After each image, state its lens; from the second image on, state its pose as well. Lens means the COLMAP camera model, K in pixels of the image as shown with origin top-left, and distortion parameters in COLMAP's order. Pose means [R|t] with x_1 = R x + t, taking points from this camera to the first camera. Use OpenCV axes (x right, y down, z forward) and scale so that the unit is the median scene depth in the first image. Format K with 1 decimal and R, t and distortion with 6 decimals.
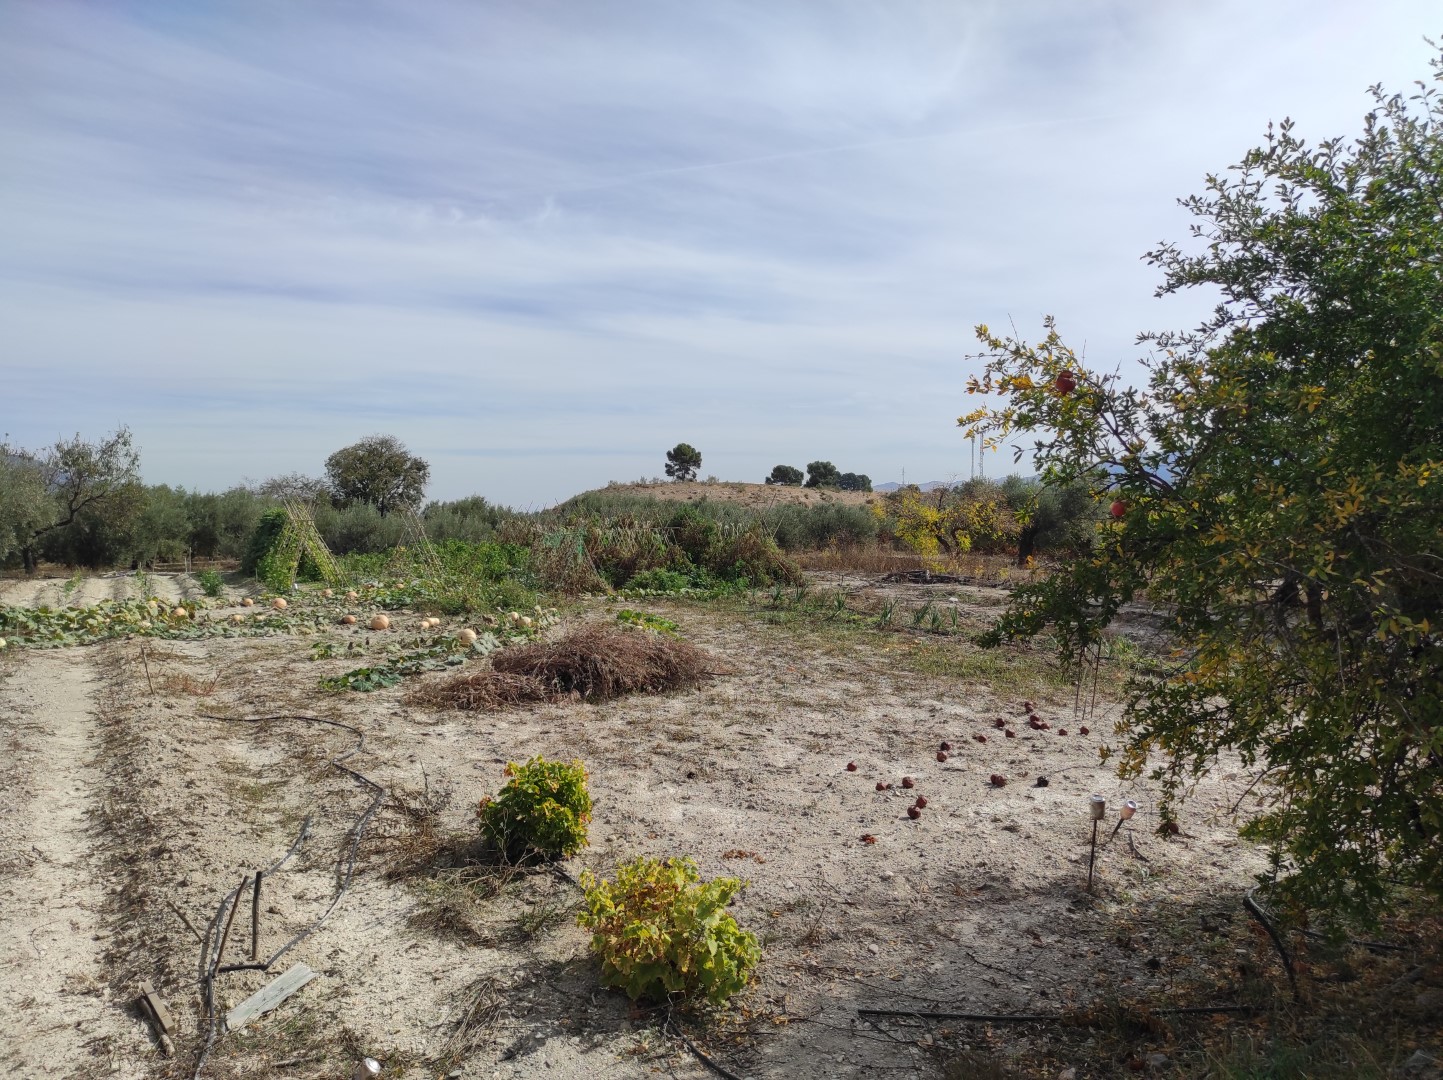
lens RADIAL K [[1075.3, 0, 721.5], [0, 1075.3, 540.0], [0, 0, 1]] dist [0.083066, -0.074436]
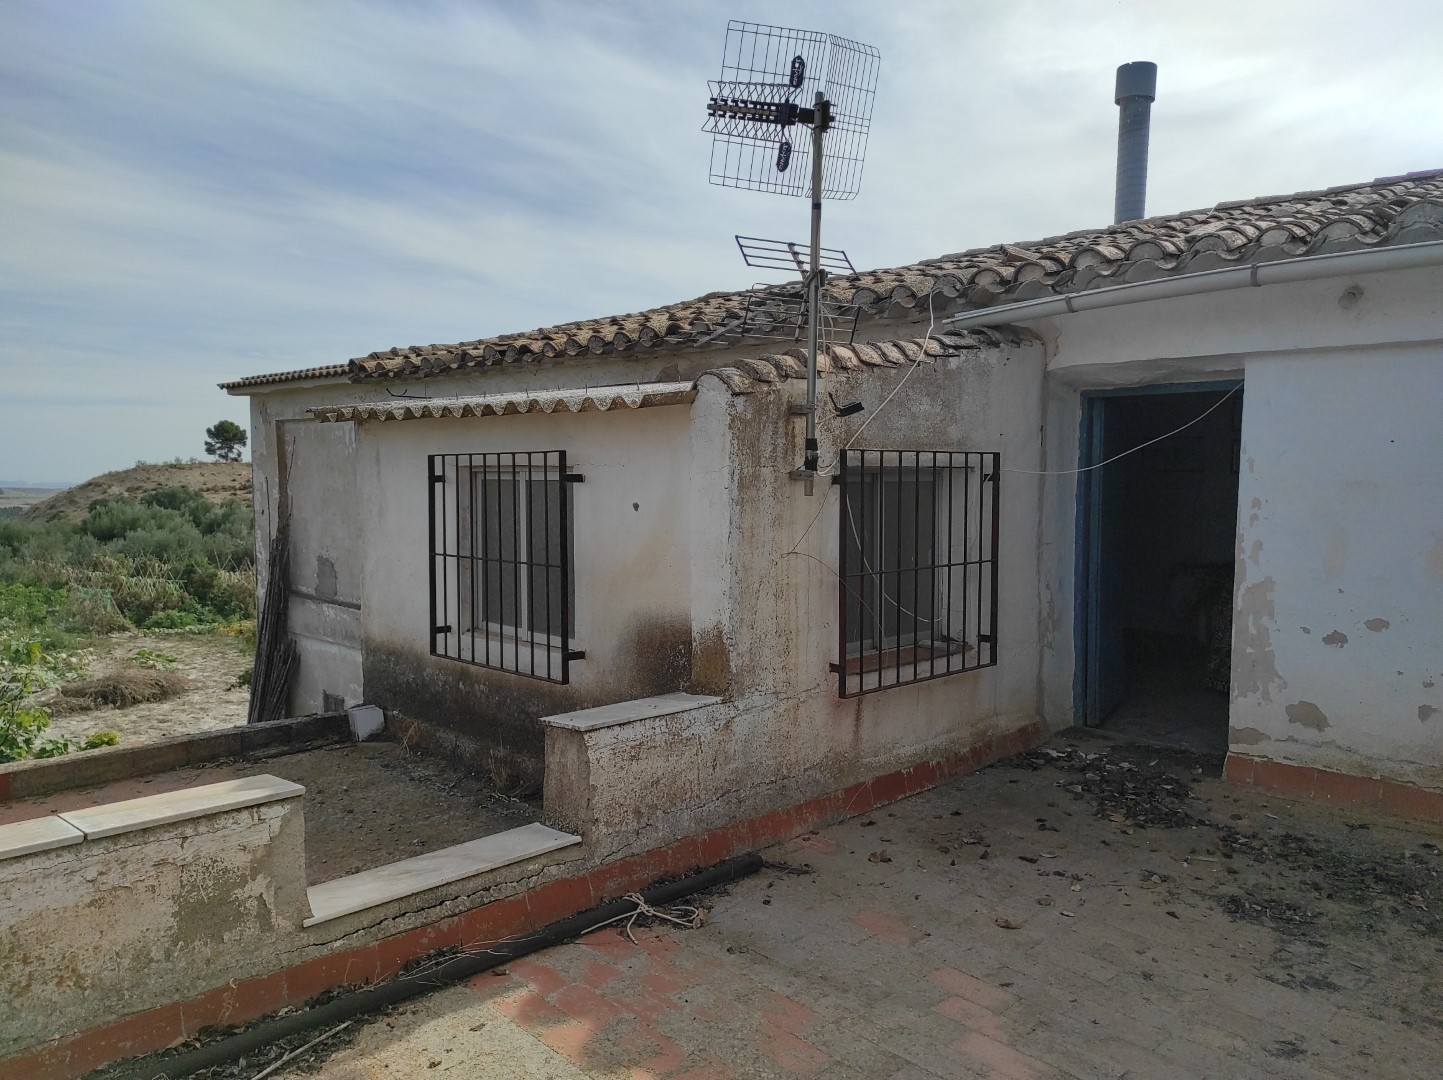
lens RADIAL K [[1075.3, 0, 721.5], [0, 1075.3, 540.0], [0, 0, 1]] dist [0.083066, -0.074436]
pose [[0.926899, -0.017196, 0.374917, 0.084440], [0.006380, 0.999527, 0.030072, -0.115755], [-0.375257, -0.025482, 0.926571, -0.695016]]
